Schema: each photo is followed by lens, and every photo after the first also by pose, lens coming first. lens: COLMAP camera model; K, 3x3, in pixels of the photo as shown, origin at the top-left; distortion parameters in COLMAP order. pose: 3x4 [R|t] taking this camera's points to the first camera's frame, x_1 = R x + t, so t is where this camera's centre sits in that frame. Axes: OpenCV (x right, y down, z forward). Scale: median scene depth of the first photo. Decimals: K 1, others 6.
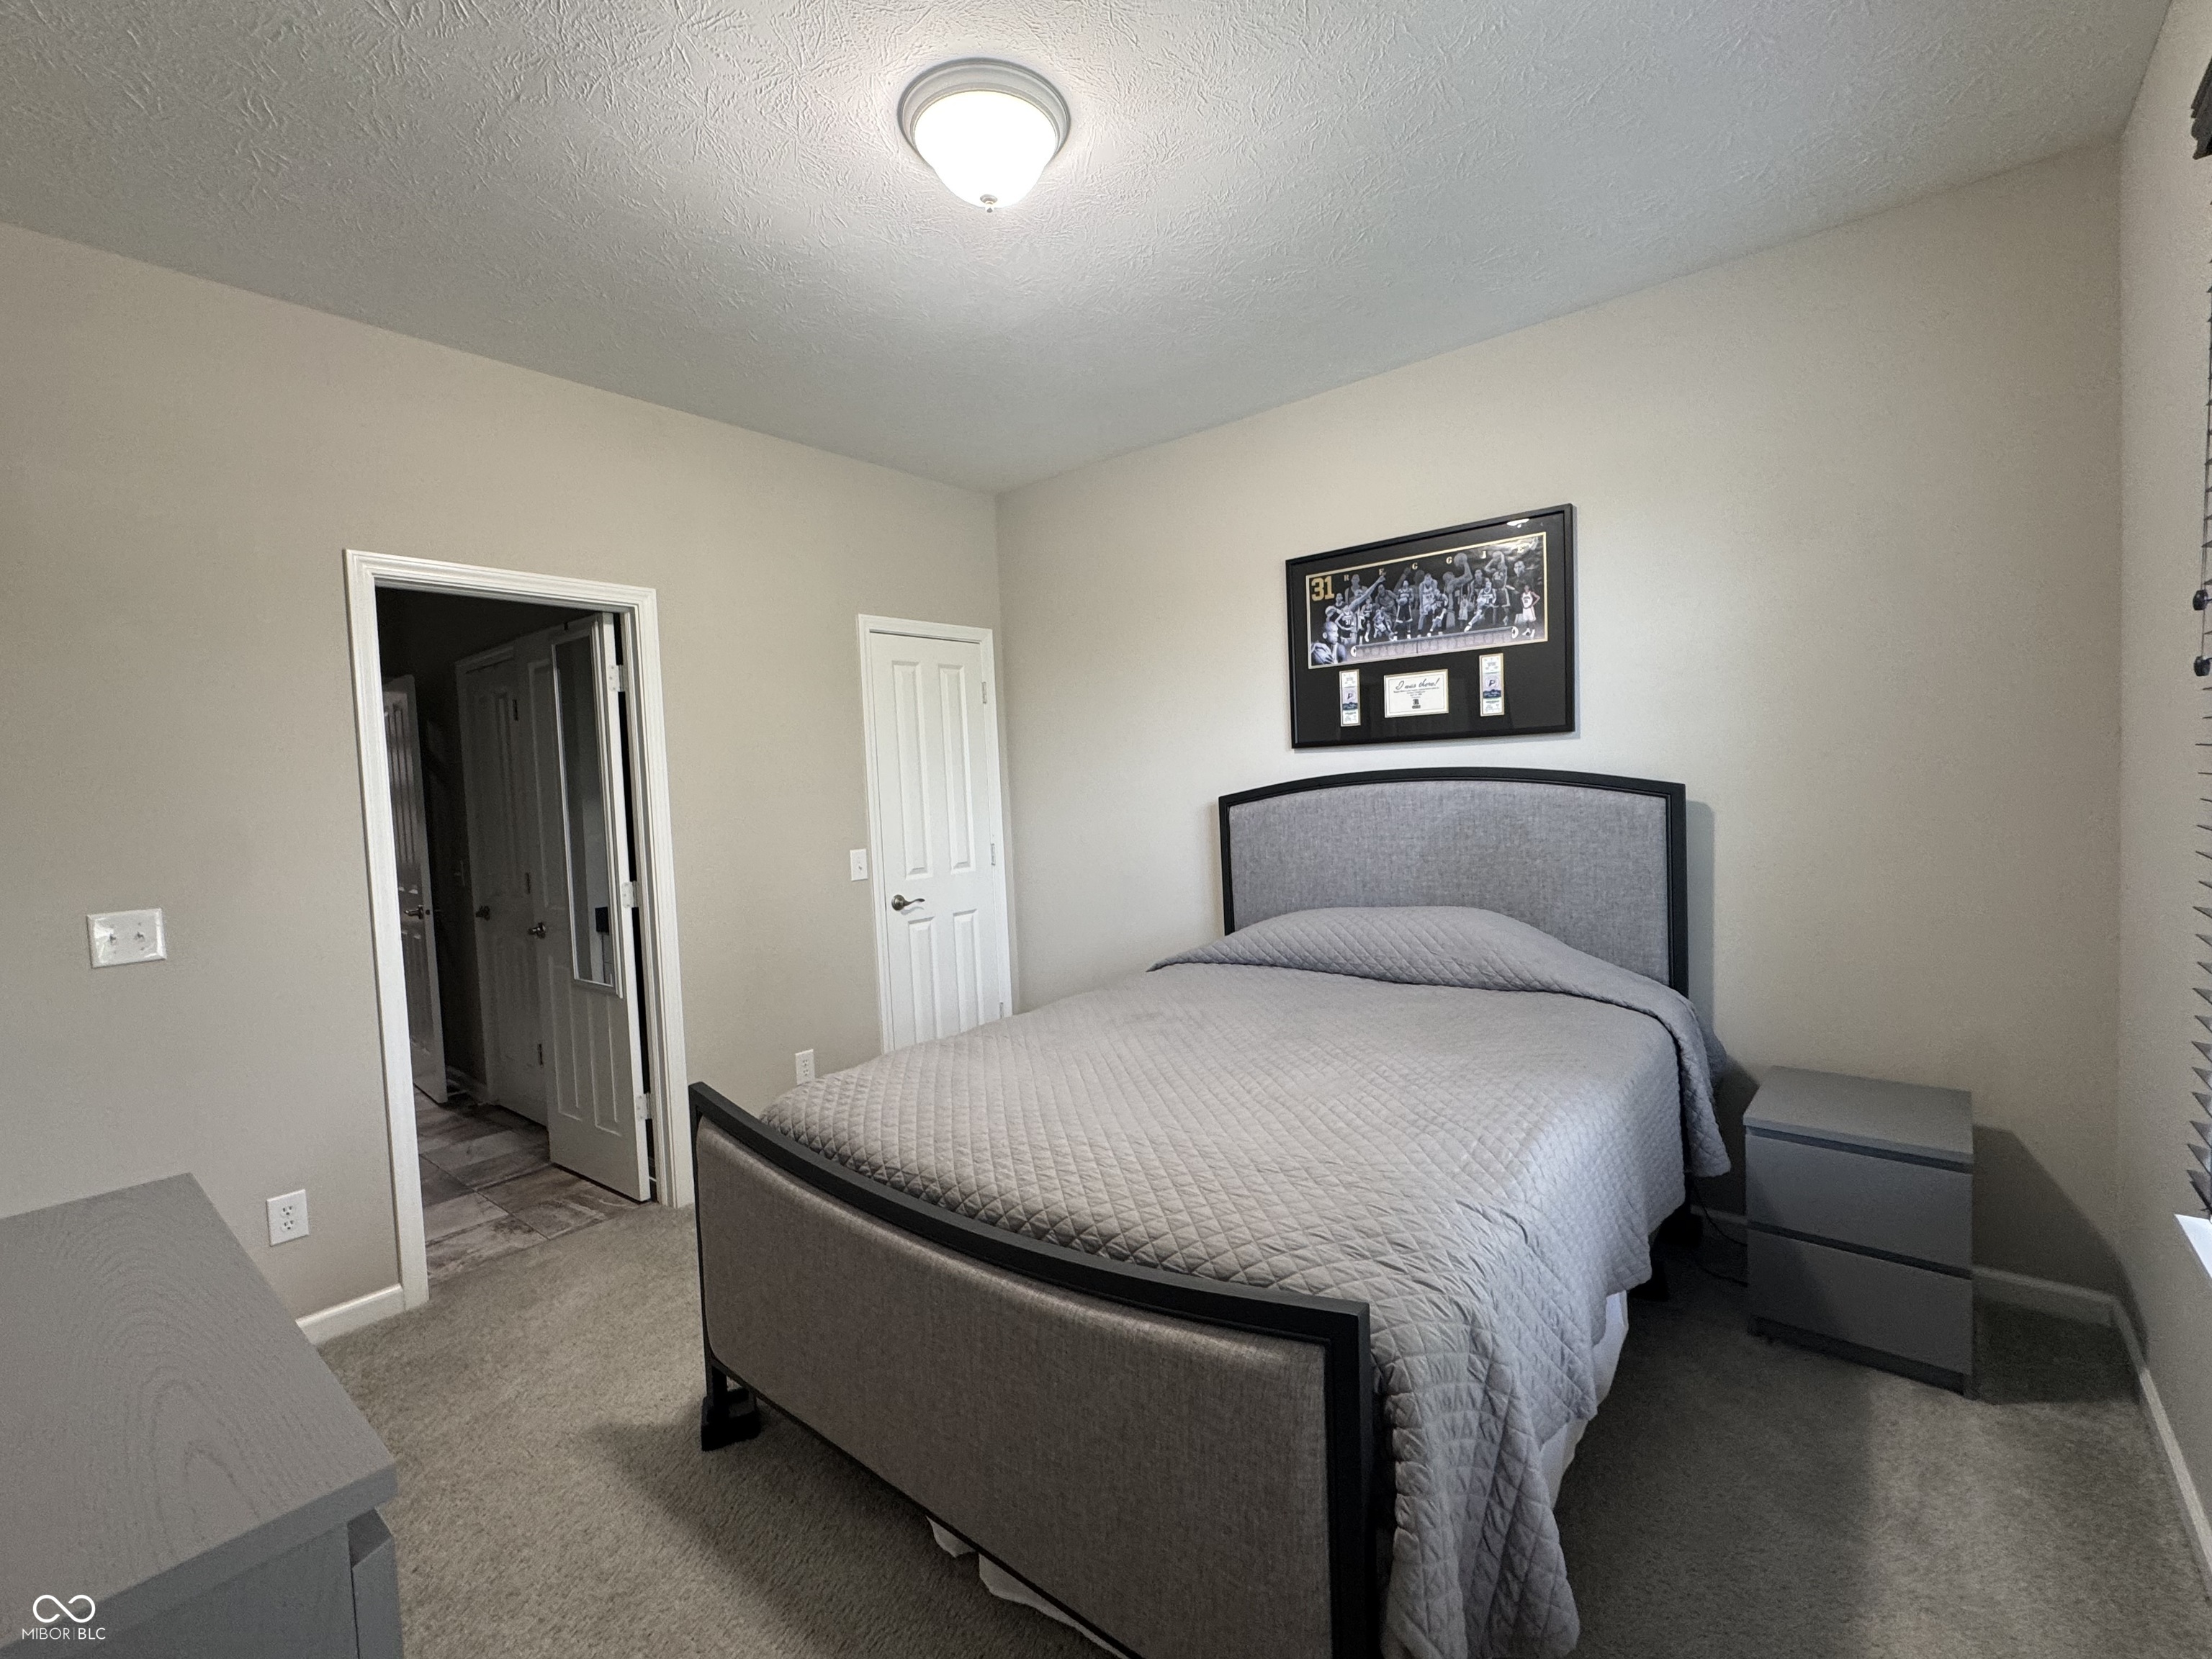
lens RADIAL K [[964.8, 0, 1108.5], [0, 964.8, 824.0], [0, 0, 1]] dist [0.000850, 0.000053]
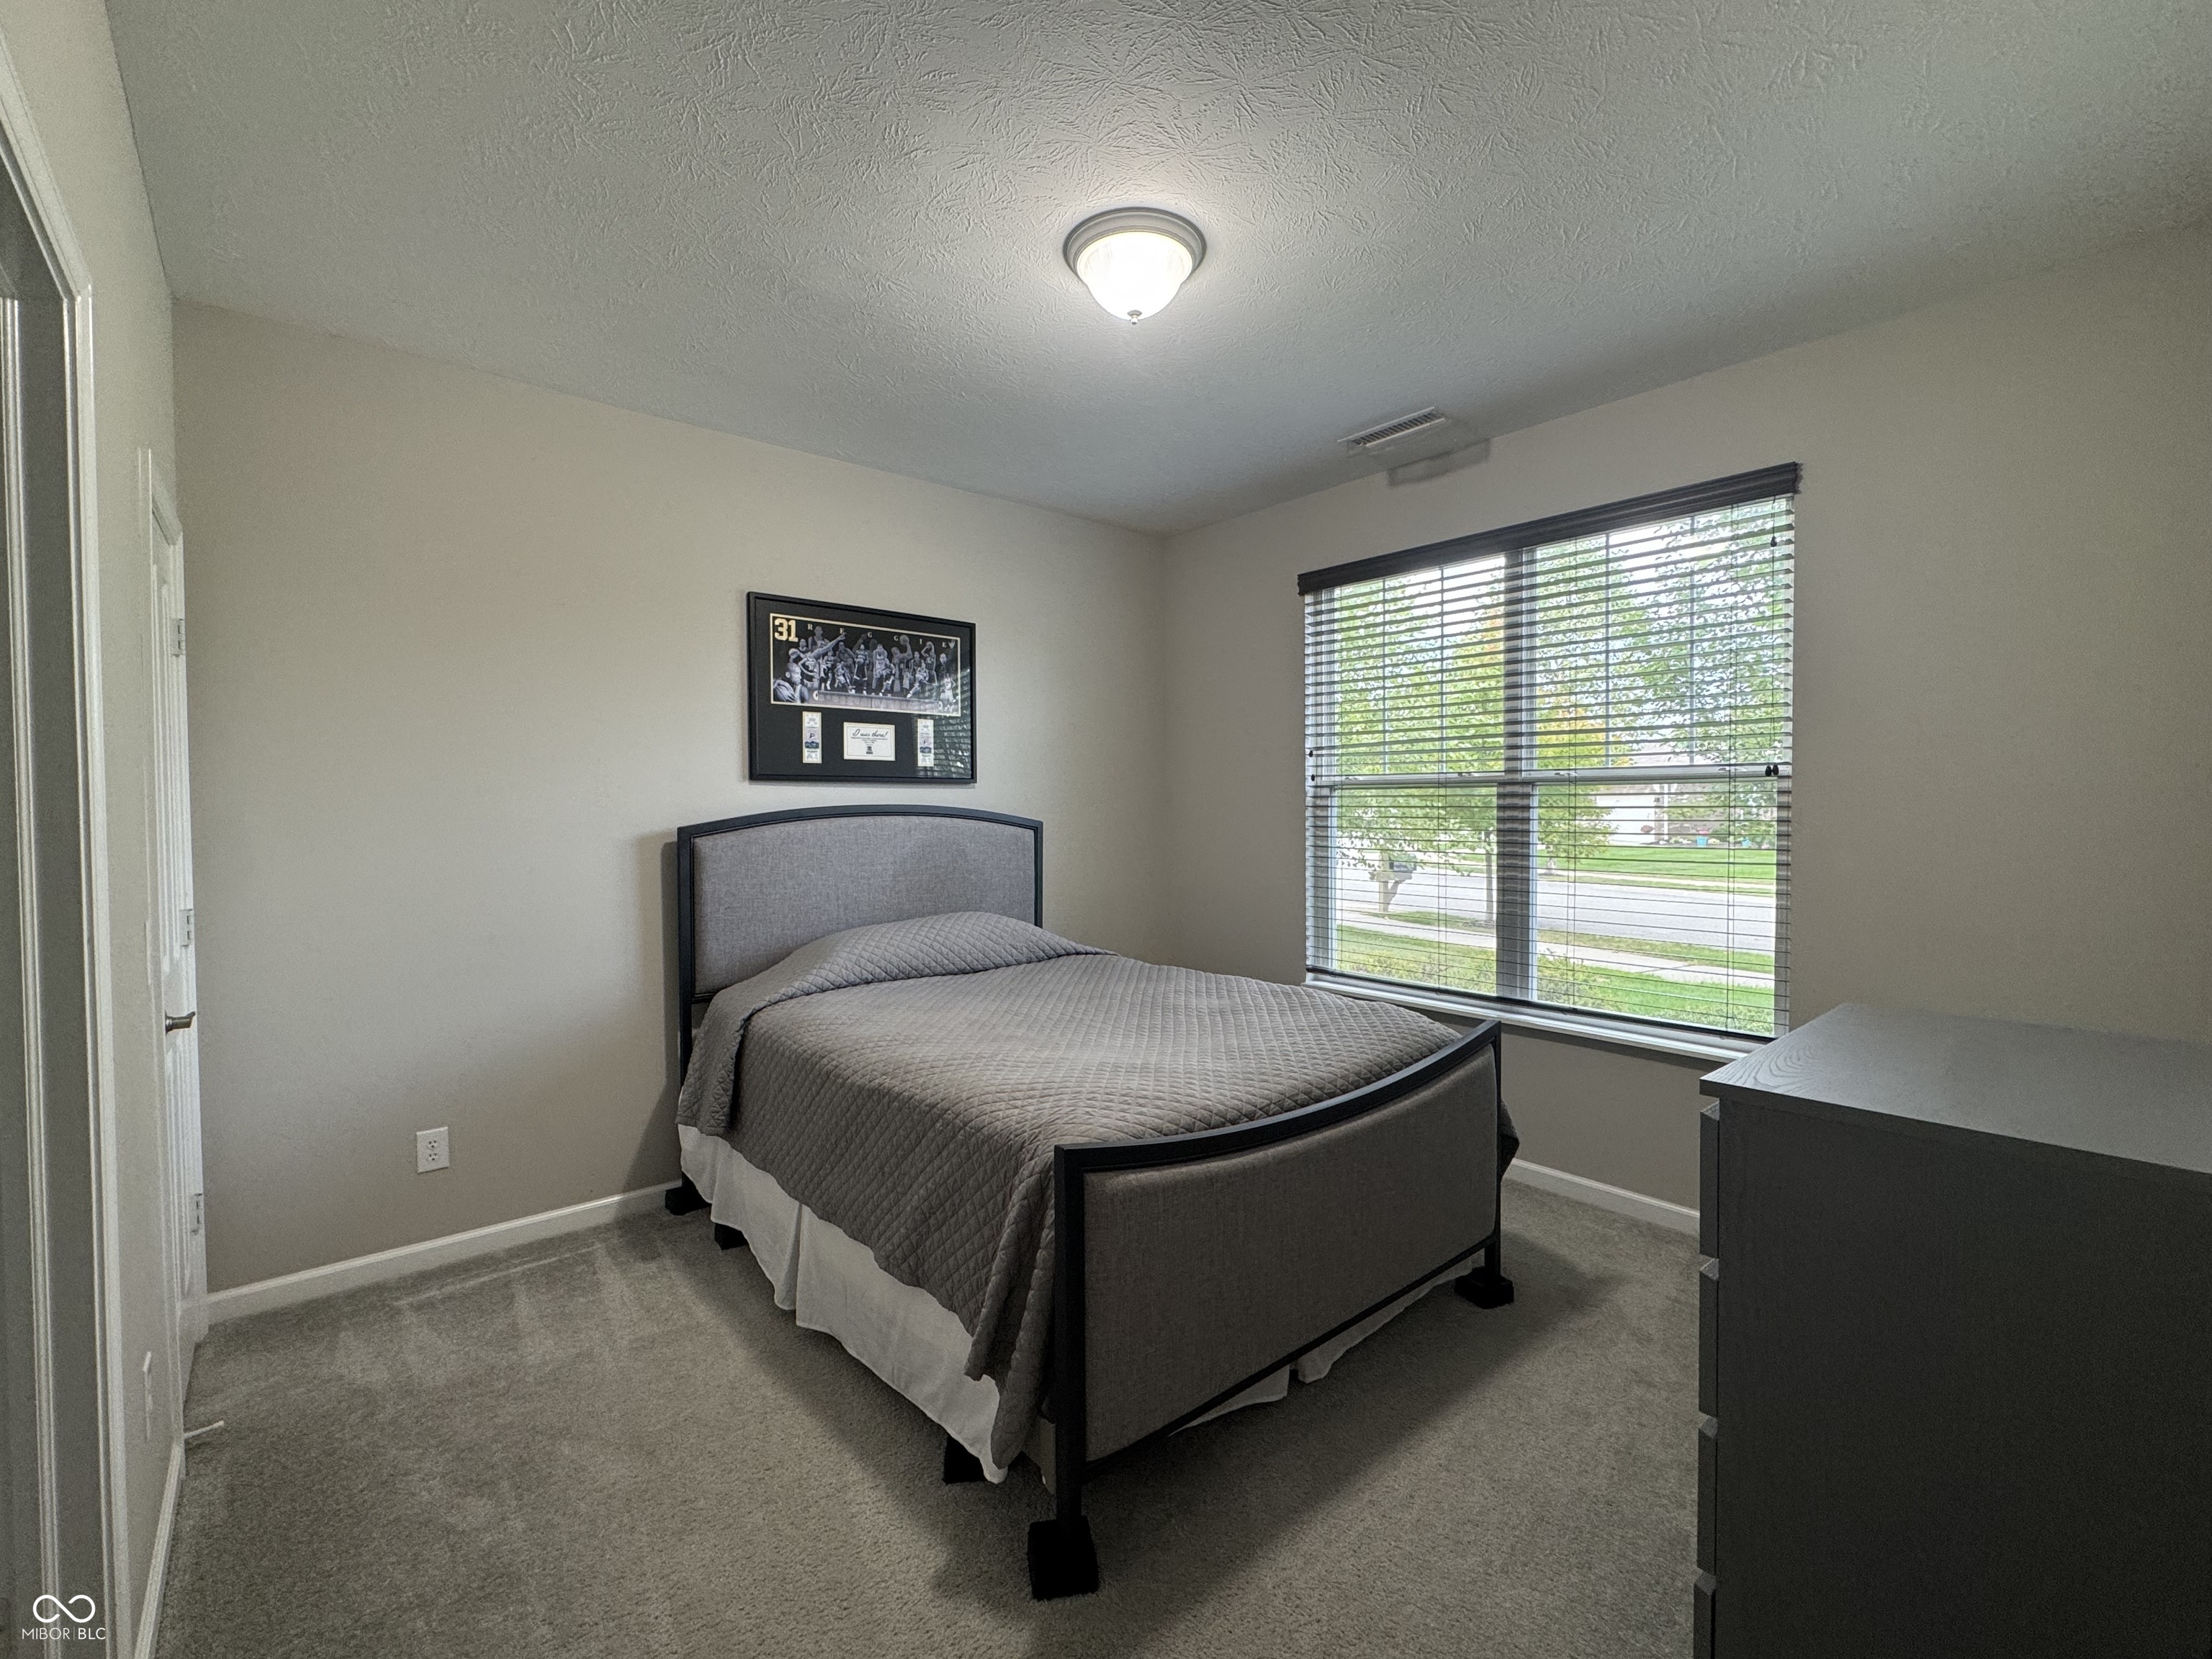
lens RADIAL K [[964.8, 0, 1106.8], [0, 964.8, 822.8], [0, 0, 1]] dist [0.000850, 0.000053]
pose [[0.193865, 0.025678, 0.980692, -0.758530], [0.039211, 0.998656, -0.033900, 0.014734], [-0.980244, 0.045026, 0.192598, 0.481537]]
